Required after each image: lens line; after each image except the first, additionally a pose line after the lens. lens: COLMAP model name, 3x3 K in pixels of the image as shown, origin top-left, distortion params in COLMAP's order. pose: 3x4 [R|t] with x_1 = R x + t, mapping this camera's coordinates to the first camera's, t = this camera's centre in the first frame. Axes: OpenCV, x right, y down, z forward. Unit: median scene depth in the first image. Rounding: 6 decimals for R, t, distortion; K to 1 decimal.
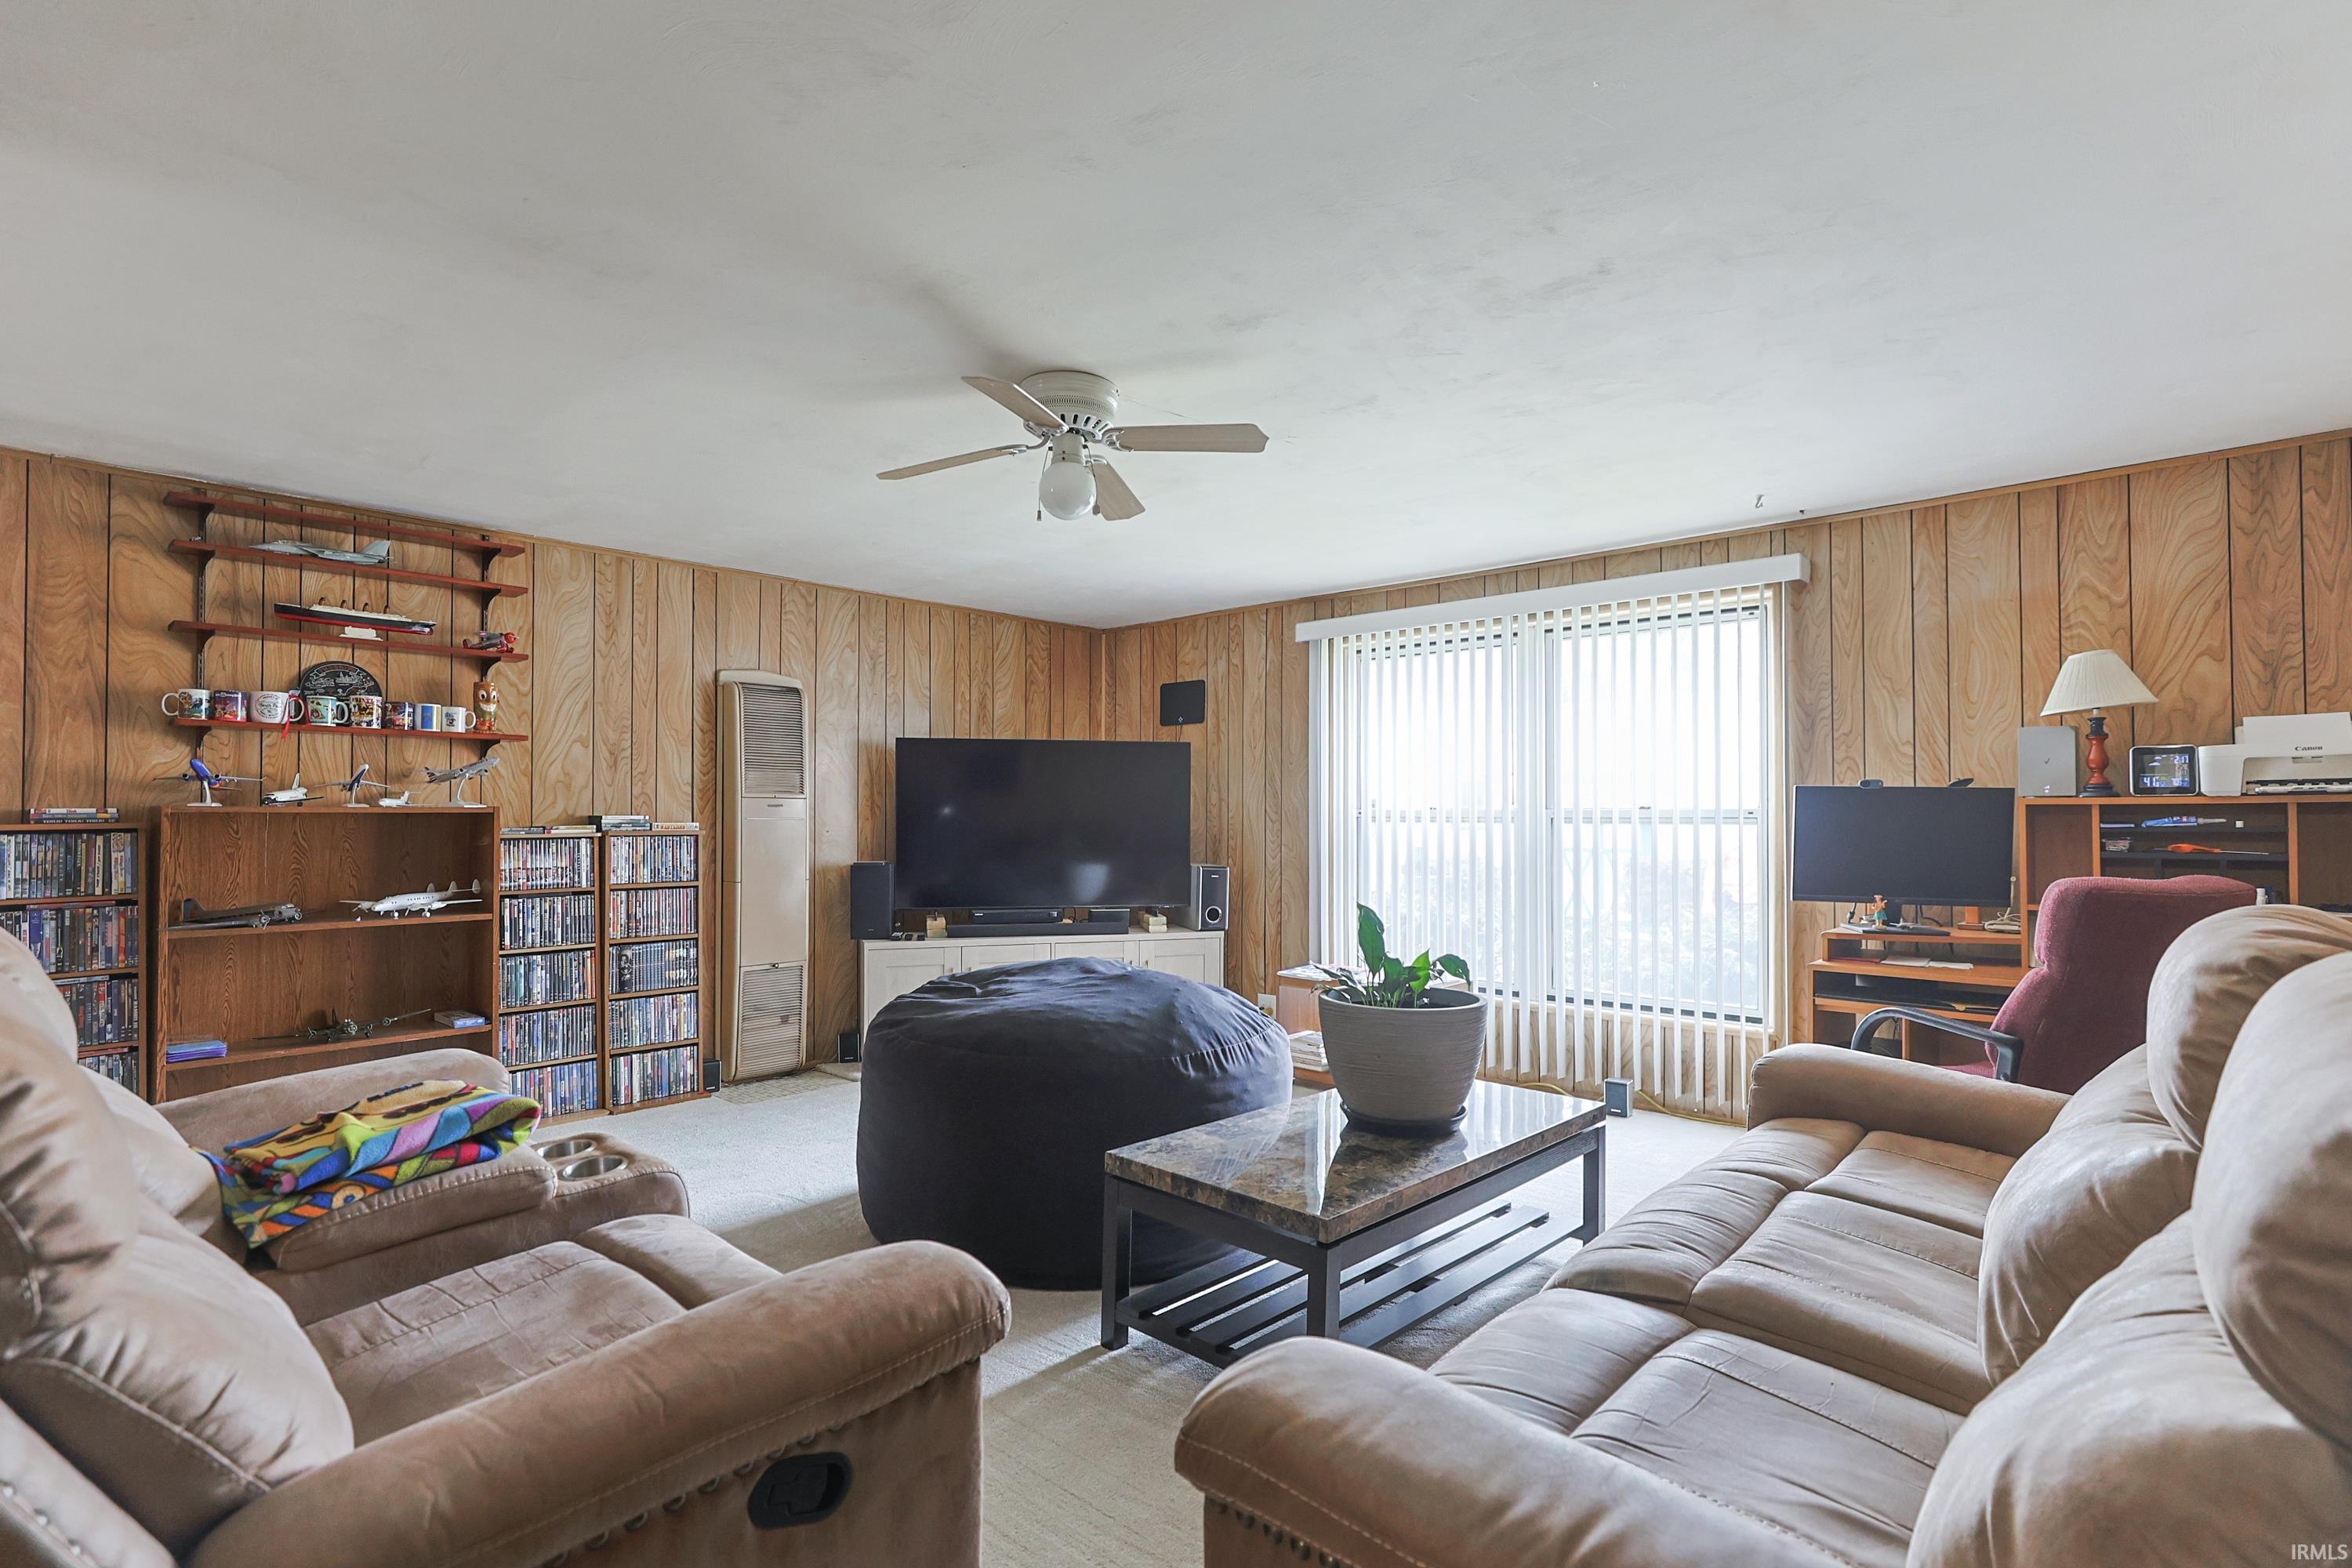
lens RADIAL K [[1176.6, 0, 1176.0], [0, 1176.6, 784.0], [0, 0, 1]] dist [0.000301, 0.000542]
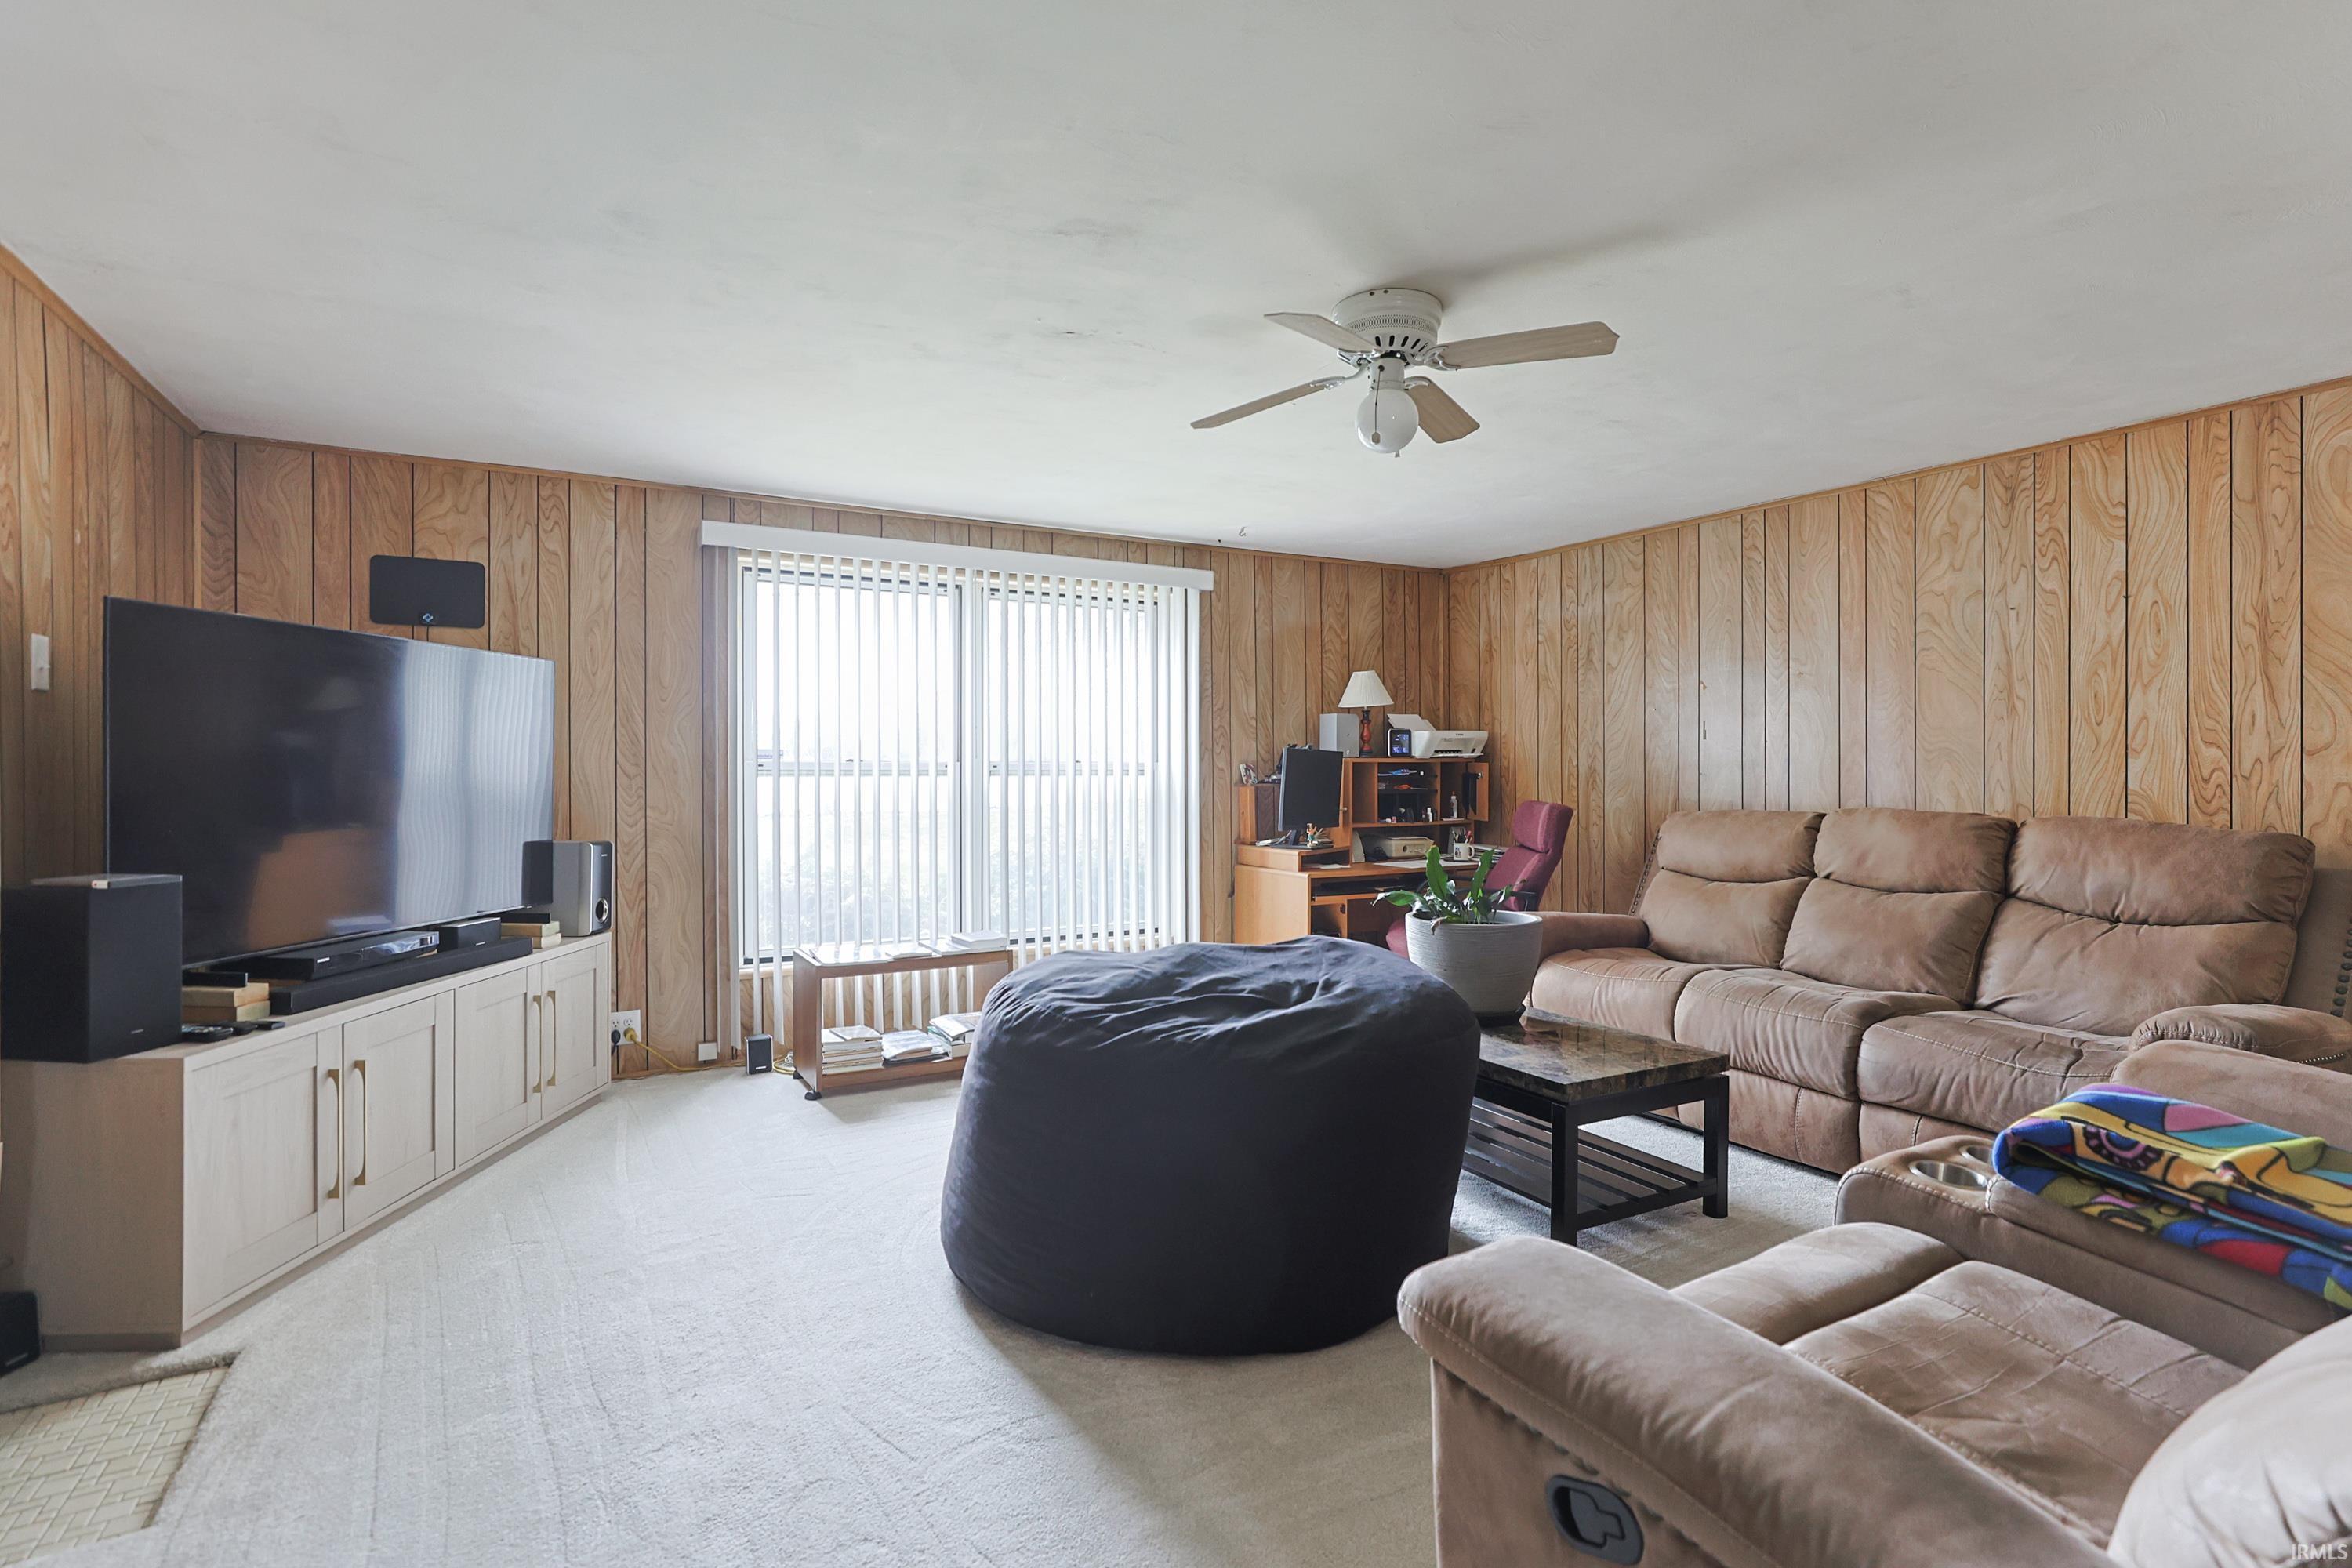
lens RADIAL K [[1176.6, 0, 1176.0], [0, 1176.6, 784.0], [0, 0, 1]] dist [0.000301, 0.000542]
pose [[0.301474, -0.010806, 0.953413, -0.613379], [-0.028357, 0.999392, 0.020294, 0.015184], [-0.953053, -0.033154, 0.300984, 0.514398]]
